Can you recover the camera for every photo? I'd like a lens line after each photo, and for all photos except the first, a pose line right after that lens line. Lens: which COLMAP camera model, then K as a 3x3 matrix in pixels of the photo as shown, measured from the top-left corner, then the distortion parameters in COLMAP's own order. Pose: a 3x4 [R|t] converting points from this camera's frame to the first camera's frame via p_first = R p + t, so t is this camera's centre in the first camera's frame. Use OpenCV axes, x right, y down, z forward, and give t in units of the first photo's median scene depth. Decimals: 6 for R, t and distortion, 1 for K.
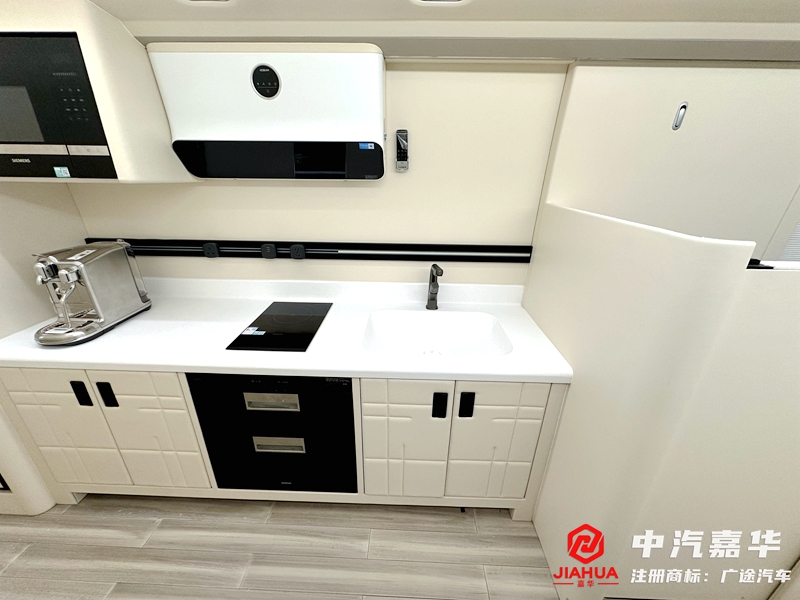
lens RADIAL K [[319.1, 0, 401.7], [0, 319.1, 299.6], [0, 0, 1]] dist [-0.002253, 0.000602]
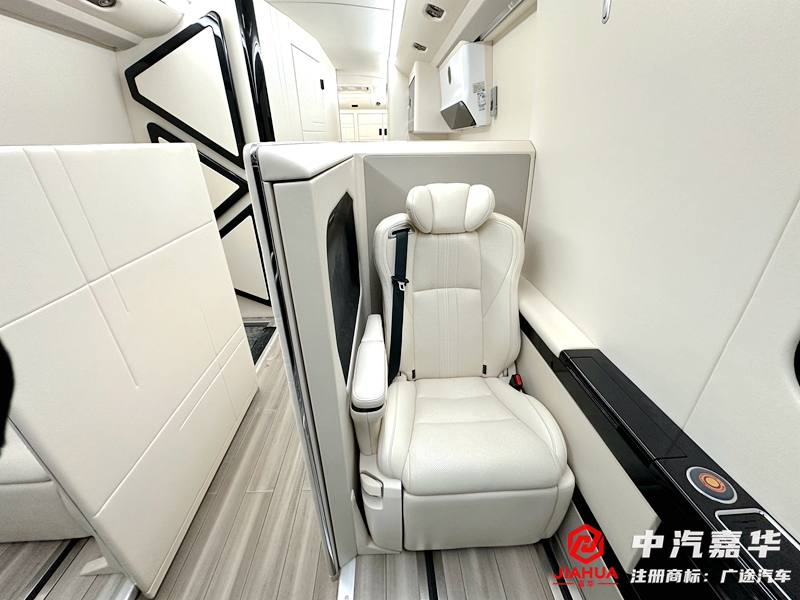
lens RADIAL K [[319.1, 0, 400.1], [0, 319.1, 299.5], [0, 0, 1]] dist [-0.002253, 0.000602]
pose [[0.082126, 0.432035, -0.898110, 1.655097], [-0.360390, 0.853046, 0.377402, -0.118477], [0.929180, 0.292675, 0.225758, 0.586720]]
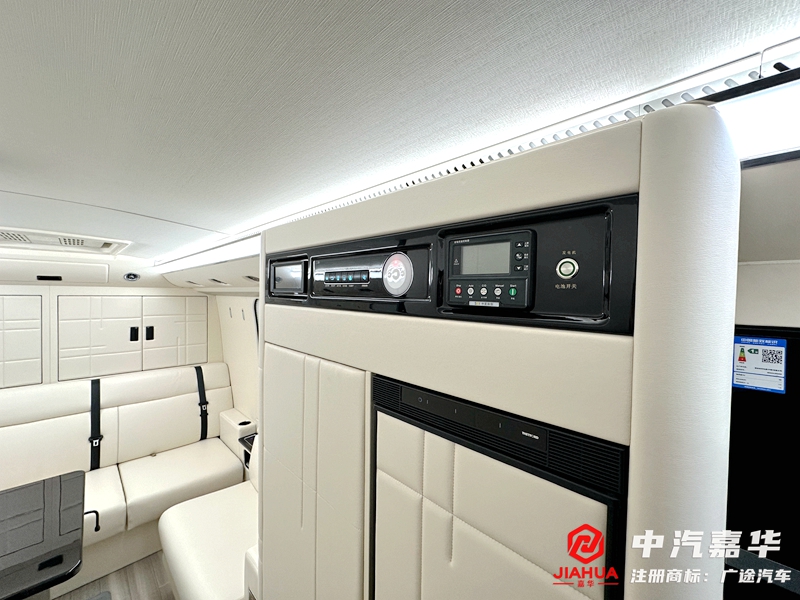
lens RADIAL K [[319.1, 0, 397.2], [0, 319.1, 300.3], [0, 0, 1]] dist [-0.002253, 0.000602]
pose [[0.727423, 0.006988, -0.686154, -1.244048], [-0.256371, 0.930303, -0.262316, -0.450740], [0.636498, 0.366724, 0.678516, 0.268375]]
